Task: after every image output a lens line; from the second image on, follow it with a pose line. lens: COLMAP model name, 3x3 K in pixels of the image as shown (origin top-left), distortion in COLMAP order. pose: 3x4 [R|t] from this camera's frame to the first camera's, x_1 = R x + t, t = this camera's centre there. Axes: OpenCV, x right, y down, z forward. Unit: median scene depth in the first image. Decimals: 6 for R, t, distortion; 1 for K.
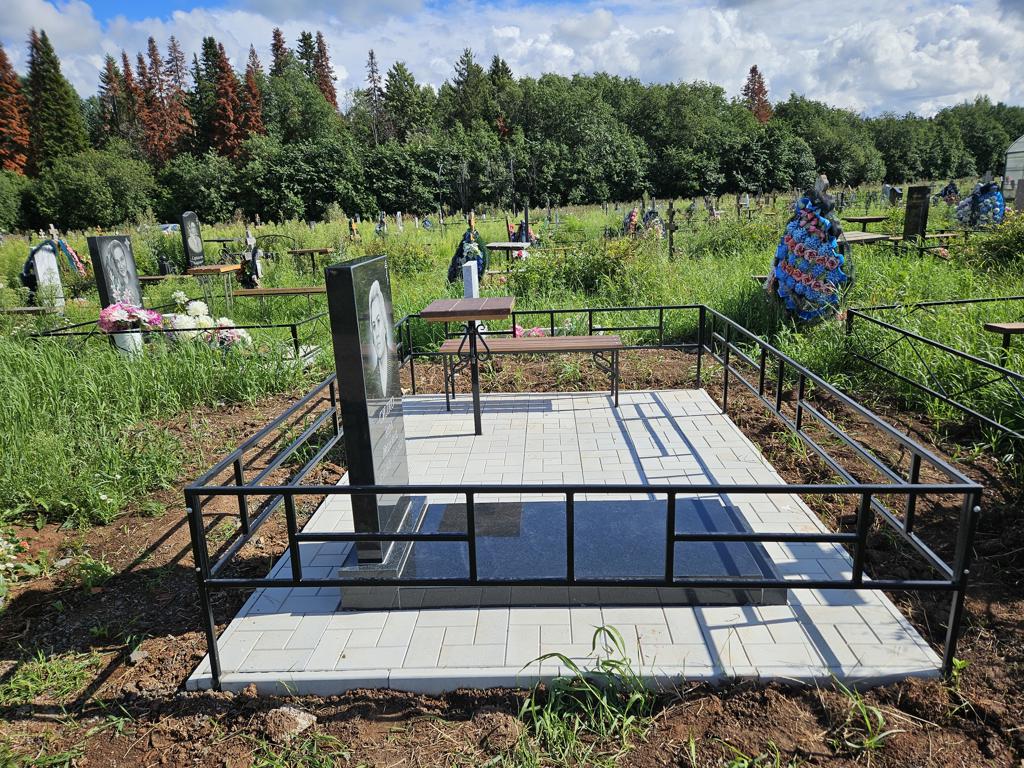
lens RADIAL K [[680.4, 0, 518.0], [0, 680.4, 385.9], [0, 0, 1]] dist [0.064160, -0.047332]
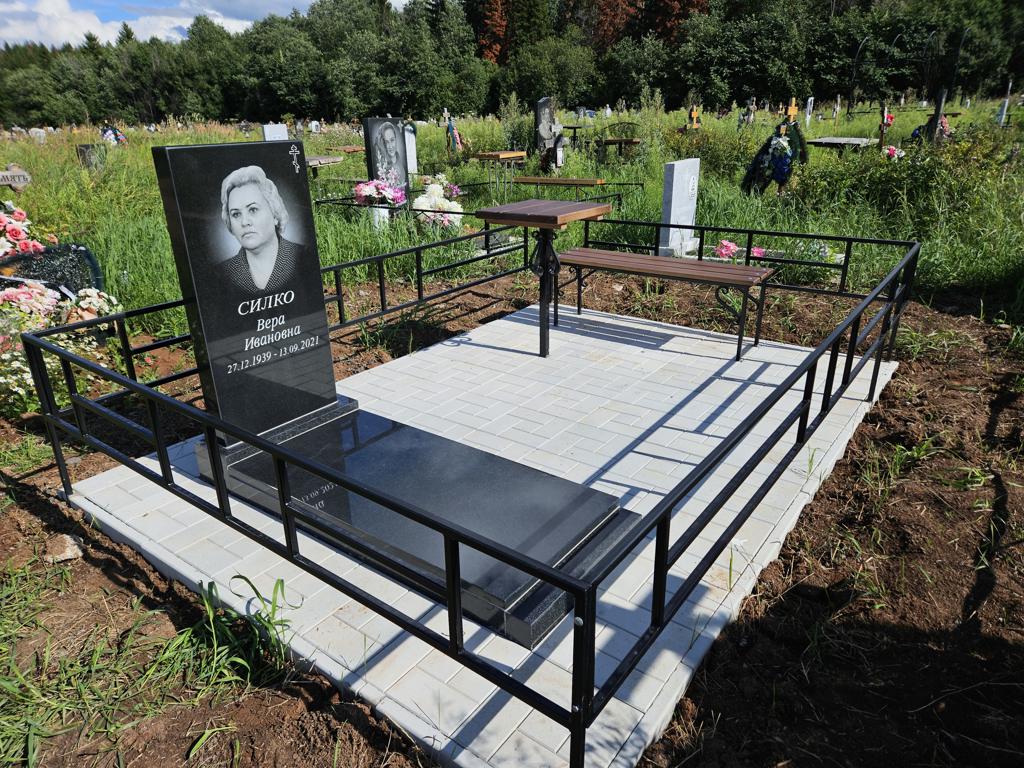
lens RADIAL K [[680.4, 0, 500.7], [0, 680.4, 383.9], [0, 0, 1]] dist [0.064160, -0.047332]
pose [[0.817854, 0.233576, -0.525887, 0.105220], [-0.155468, 0.969616, 0.188879, -0.015207], [0.554026, -0.072716, 0.829317, 0.058580]]
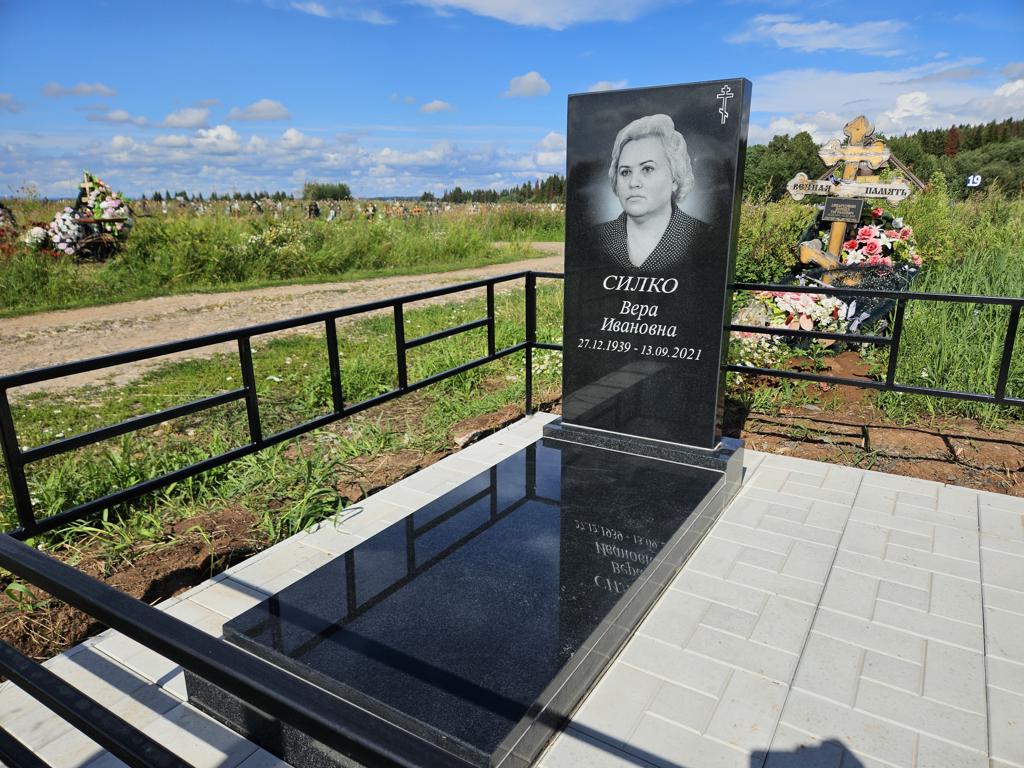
lens RADIAL K [[680.4, 0, 517.6], [0, 680.4, 398.7], [0, 0, 1]] dist [0.064160, -0.047332]
pose [[-0.488795, 0.281634, -0.825688, 0.098935], [-0.198904, 0.885553, 0.419802, -0.026444], [0.849421, 0.369430, -0.376836, 0.204488]]
